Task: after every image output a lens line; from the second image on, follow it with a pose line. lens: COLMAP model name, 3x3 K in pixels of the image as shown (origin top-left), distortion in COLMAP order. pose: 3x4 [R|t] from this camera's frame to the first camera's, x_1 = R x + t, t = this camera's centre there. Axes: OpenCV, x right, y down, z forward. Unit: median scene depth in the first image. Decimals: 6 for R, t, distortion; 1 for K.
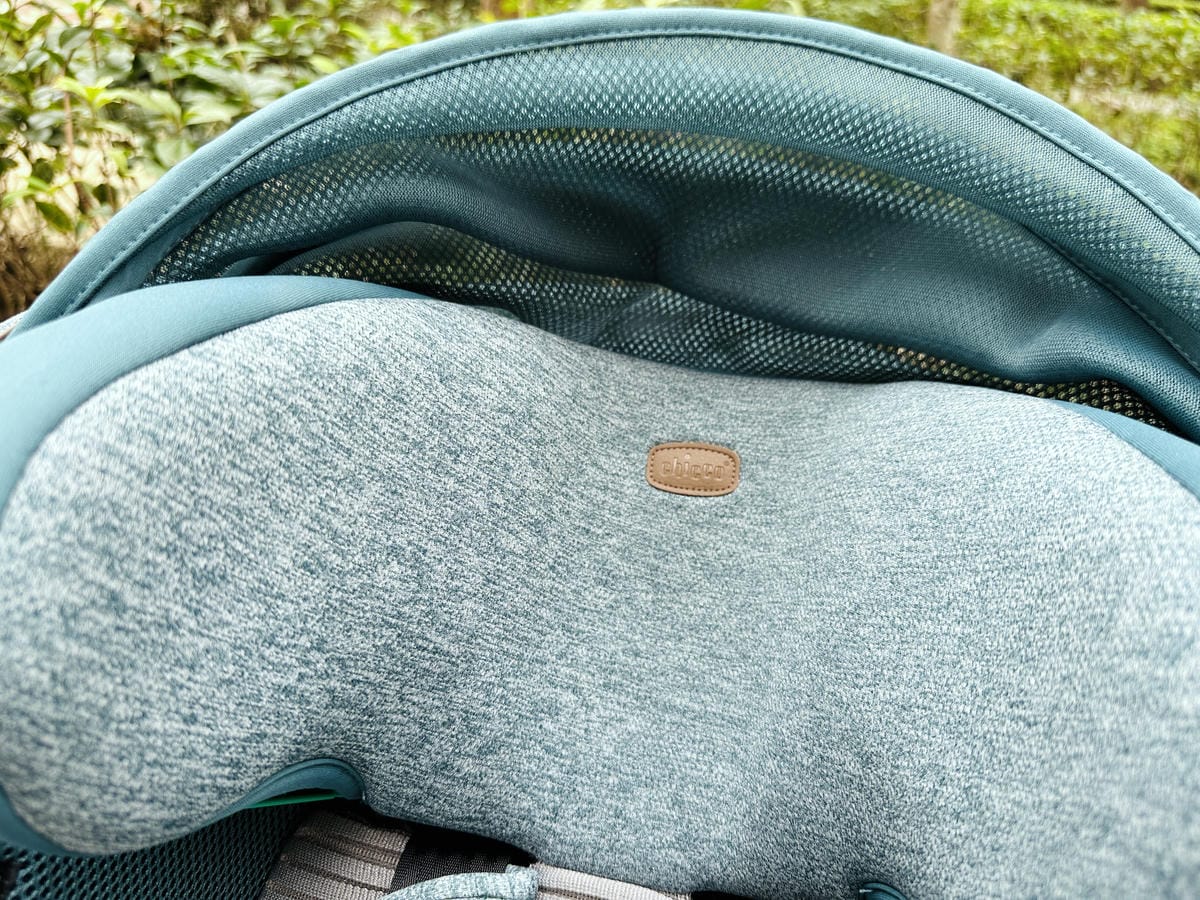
lens RADIAL K [[869.7, 0, 605.1], [0, 869.7, 461.8], [0, 0, 1]] dist [-0.023210, -0.000588]
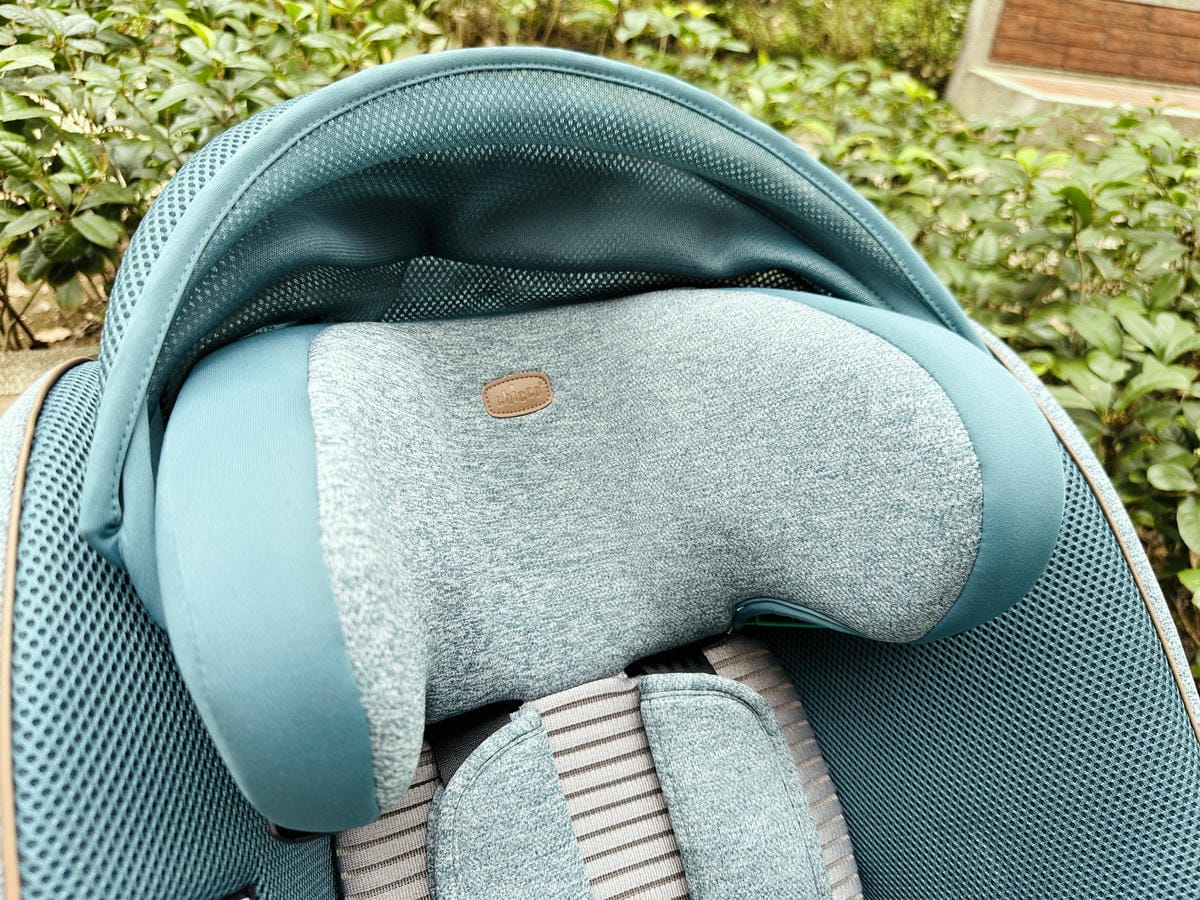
lens RADIAL K [[828.2, 0, 600.0], [0, 828.2, 450.0], [0, 0, 1]] dist [0.100762, -0.001249]
pose [[0.816403, -0.345462, 0.462755, -0.521880], [0.268518, 0.936527, 0.225422, -0.208717], [-0.511257, -0.059777, 0.857346, -0.205767]]
